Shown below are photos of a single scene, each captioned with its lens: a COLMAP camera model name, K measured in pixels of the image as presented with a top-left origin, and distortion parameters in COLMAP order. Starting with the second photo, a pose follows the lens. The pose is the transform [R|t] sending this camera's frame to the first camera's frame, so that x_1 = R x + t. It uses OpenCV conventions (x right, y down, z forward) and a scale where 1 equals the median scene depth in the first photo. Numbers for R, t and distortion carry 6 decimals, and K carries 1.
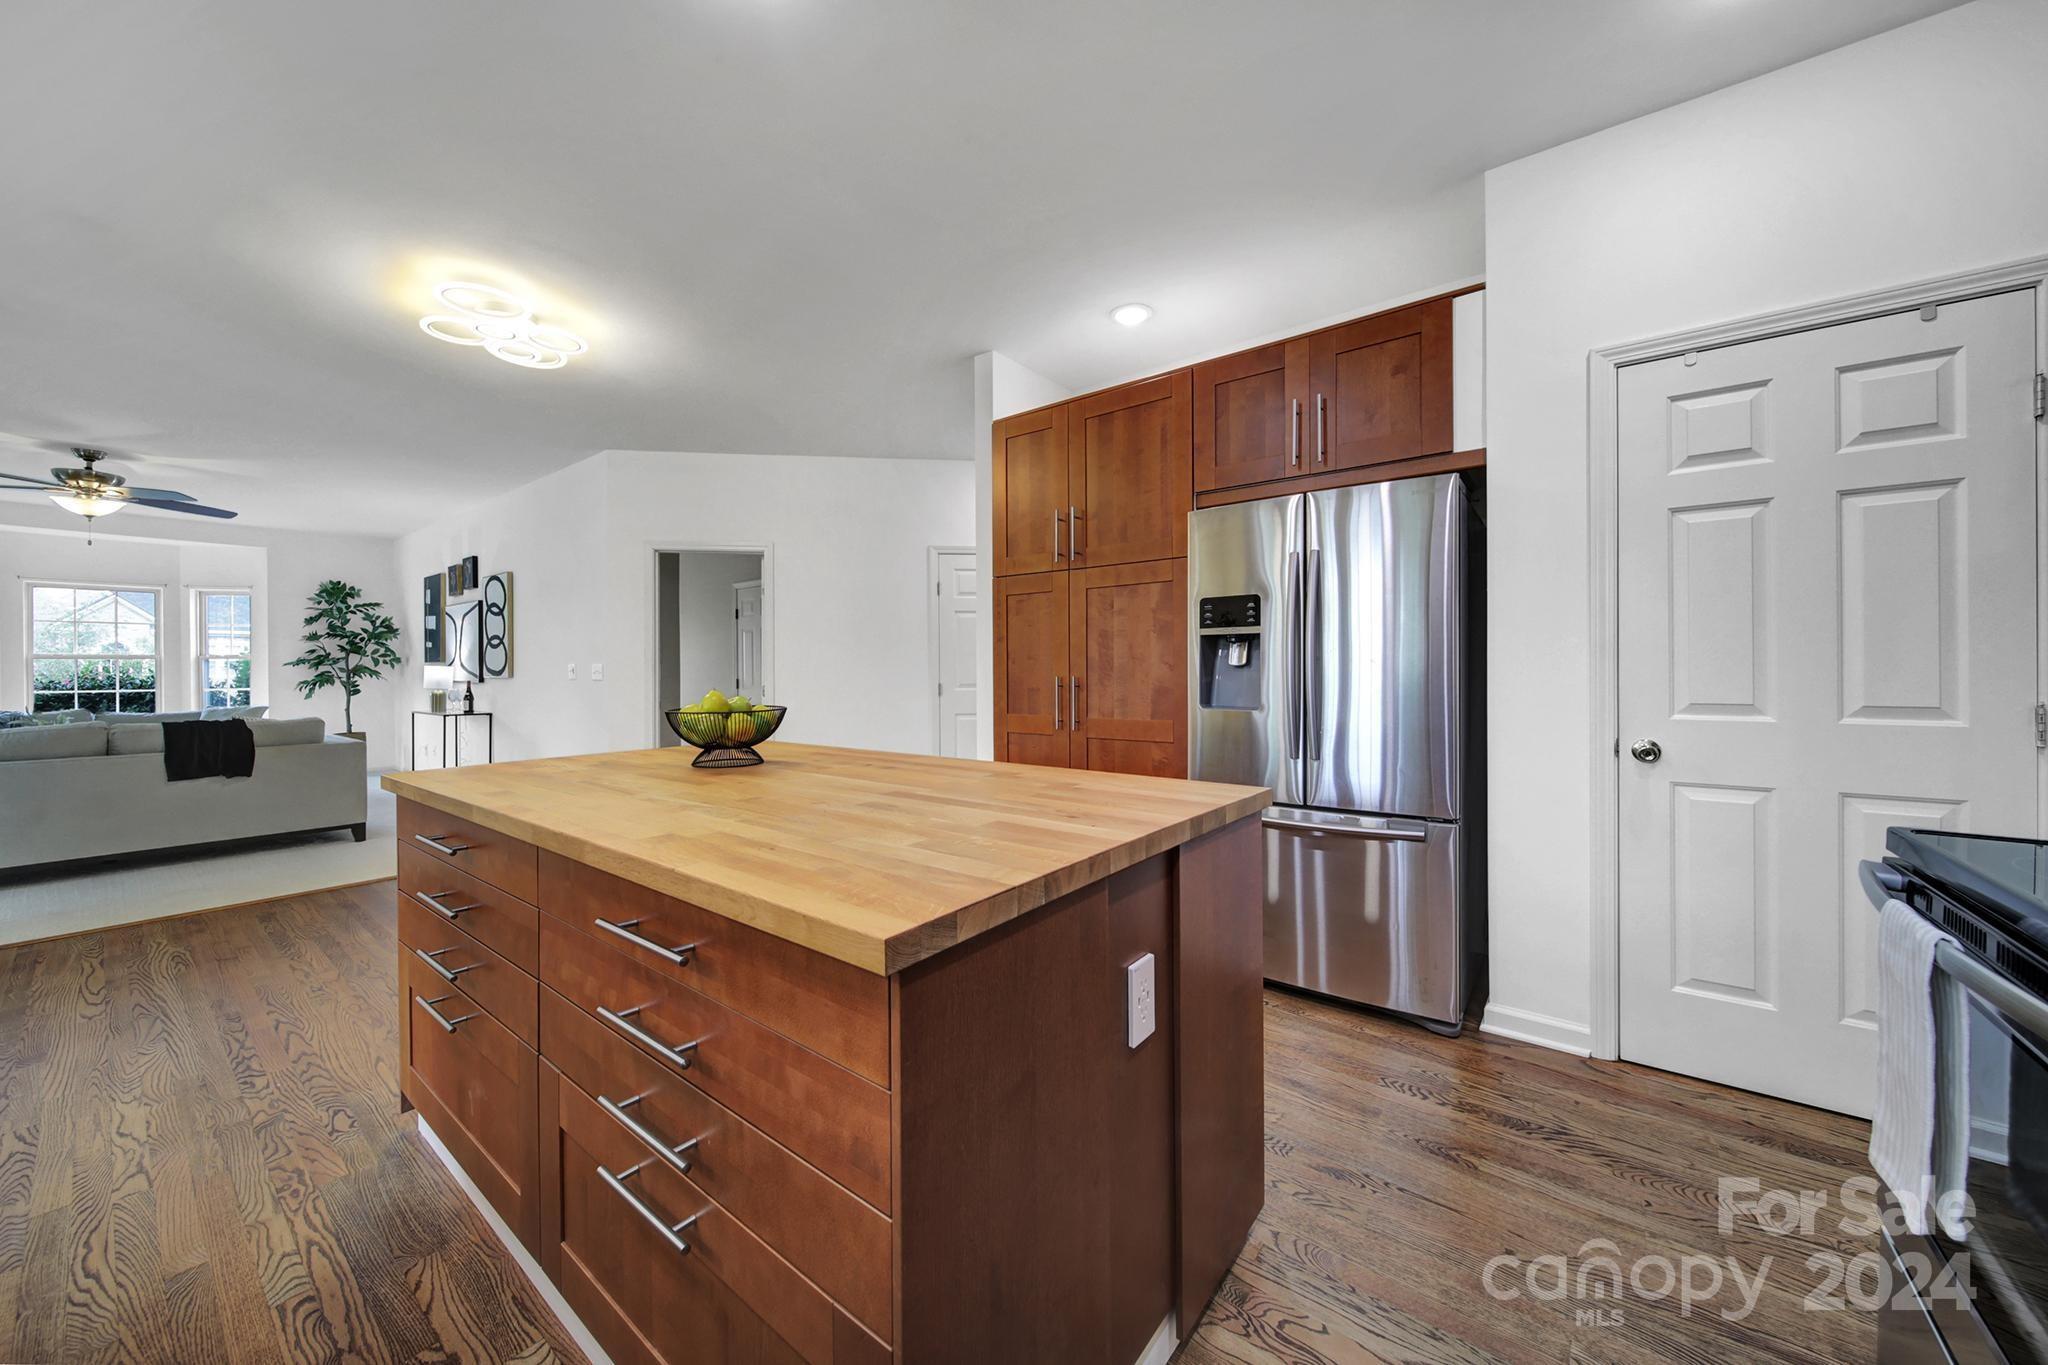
lens RADIAL K [[719.5, 0, 1027.3], [0, 719.5, 676.5], [0, 0, 1]] dist [-0.001179, -0.001423]
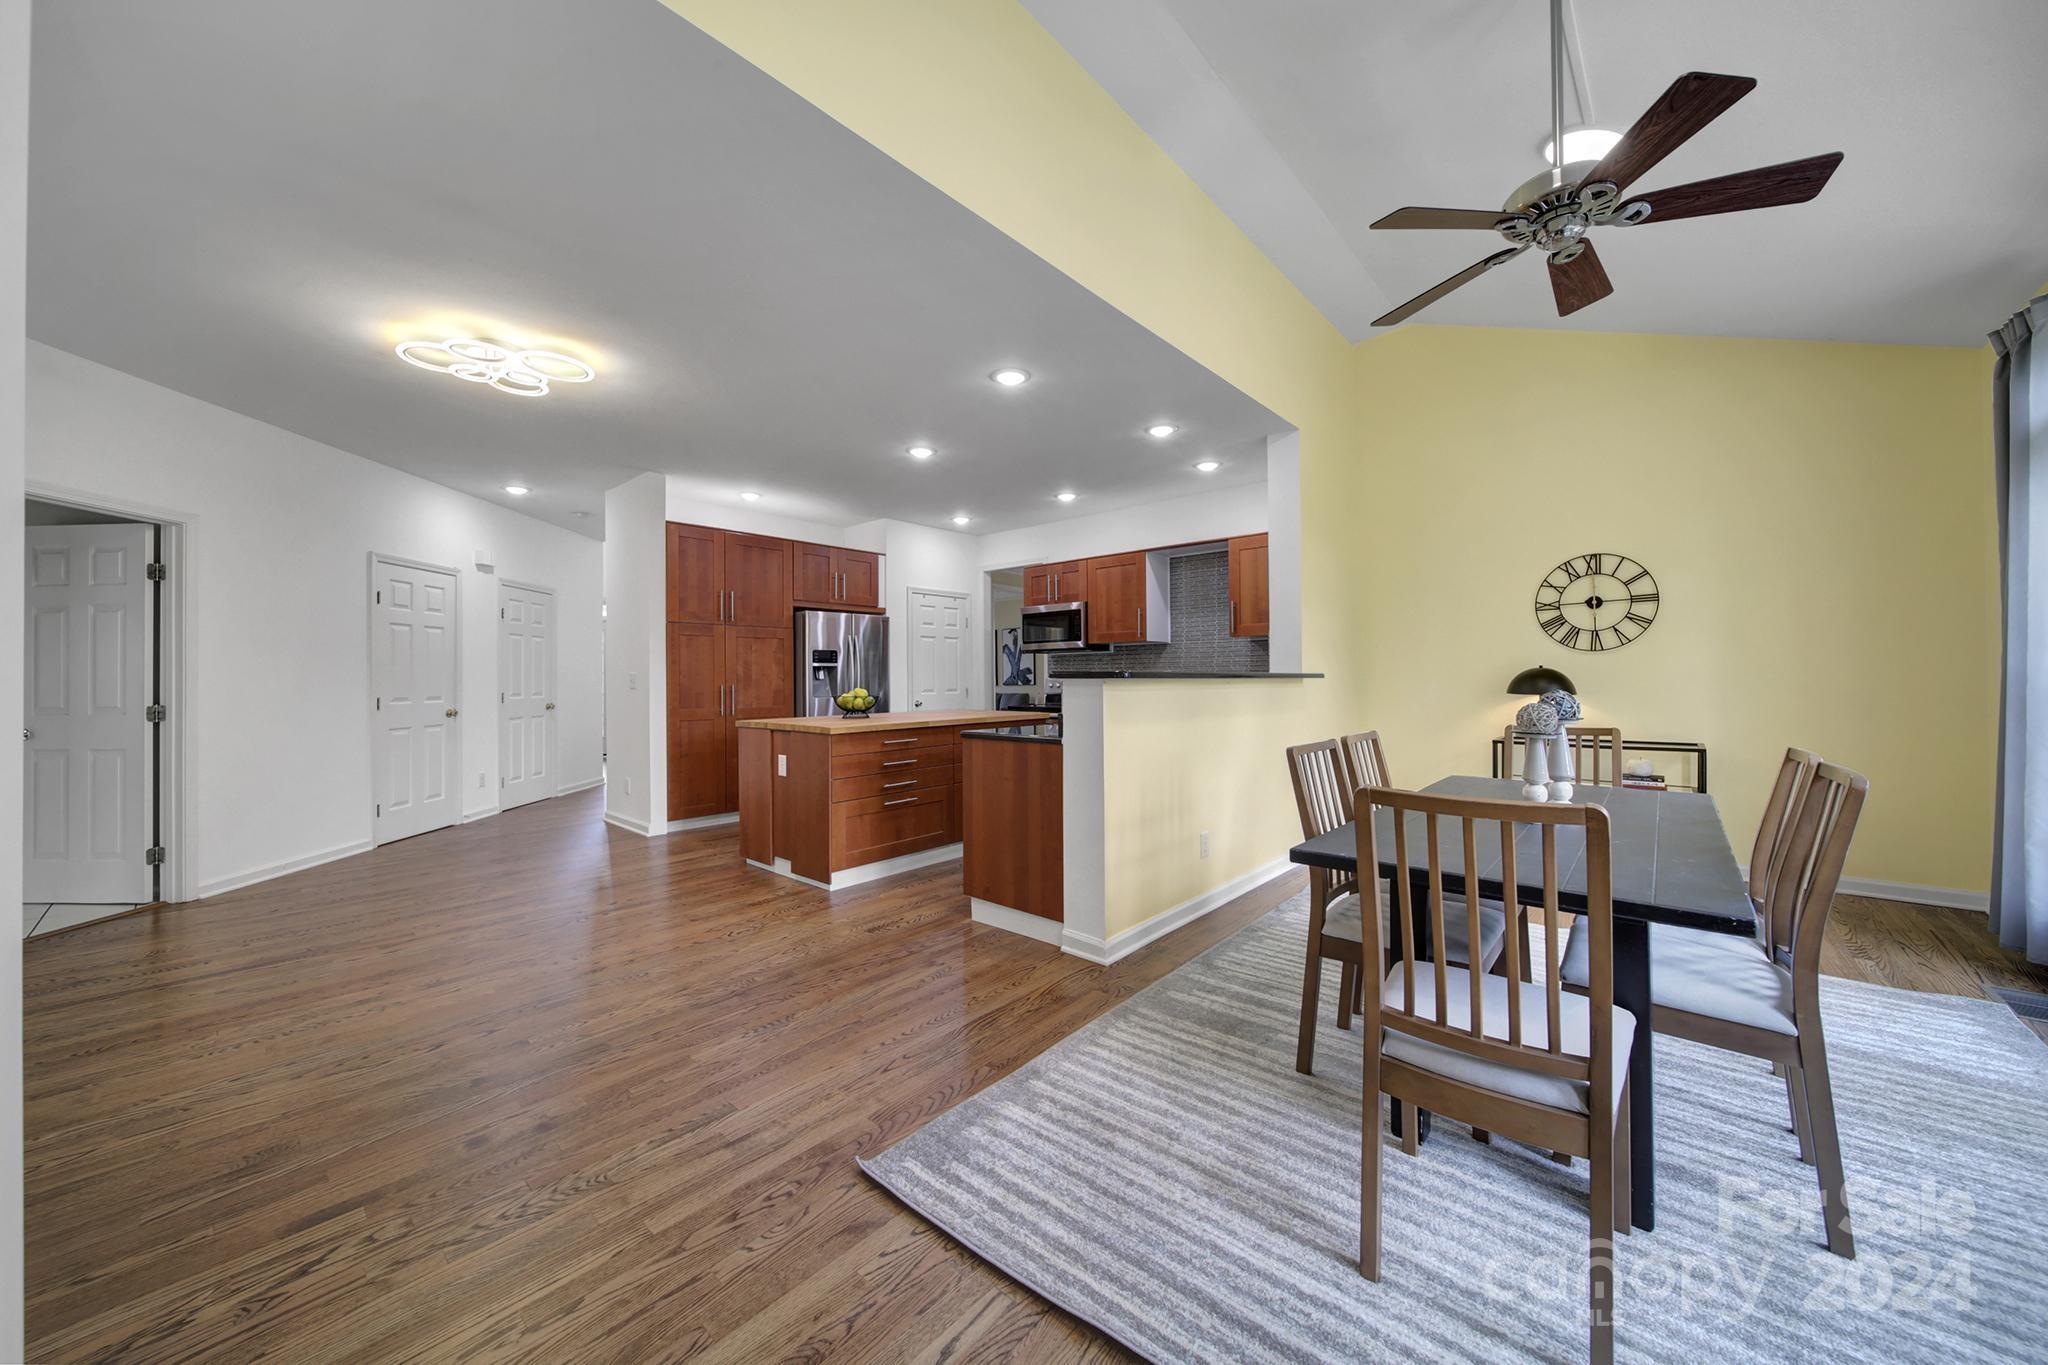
lens RADIAL K [[719.5, 0, 1029.1], [0, 719.5, 670.9], [0, 0, 1]] dist [-0.001179, -0.001423]
pose [[0.066928, 0.014918, 0.997646, -0.743013], [0.014352, 0.999770, -0.015912, 0.001781], [-0.997655, 0.015383, 0.066698, 0.061605]]
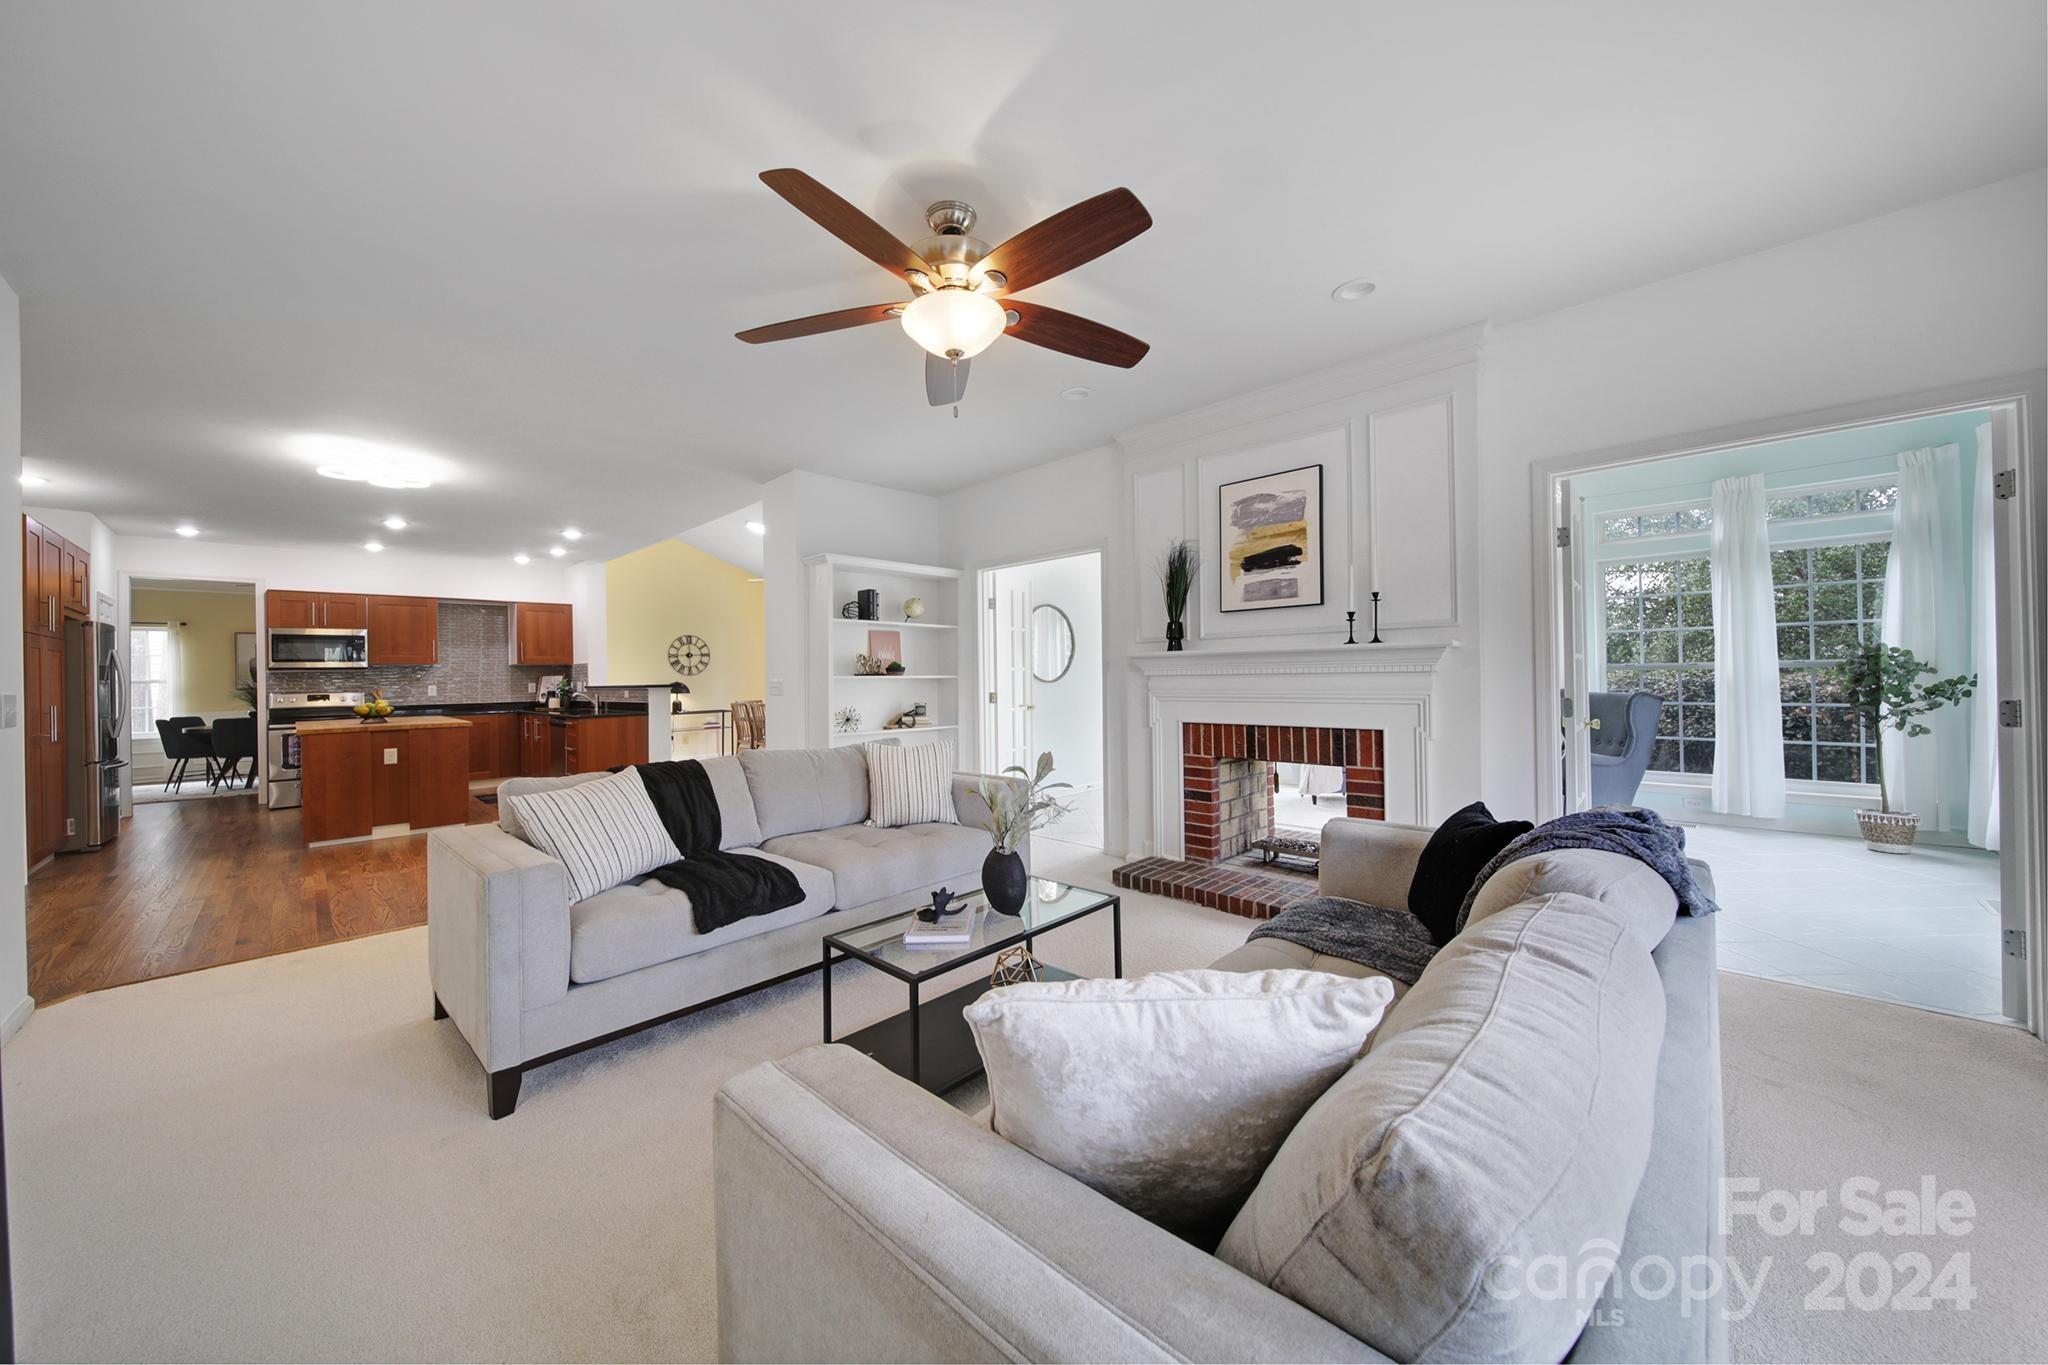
lens RADIAL K [[719.5, 0, 1021.4], [0, 719.5, 672.5], [0, 0, 1]] dist [-0.001179, -0.001423]
pose [[-0.991773, 0.022647, 0.125989, -0.964571], [0.023182, 0.999727, 0.002782, -0.012226], [-0.125891, 0.005680, -0.992028, 0.996903]]
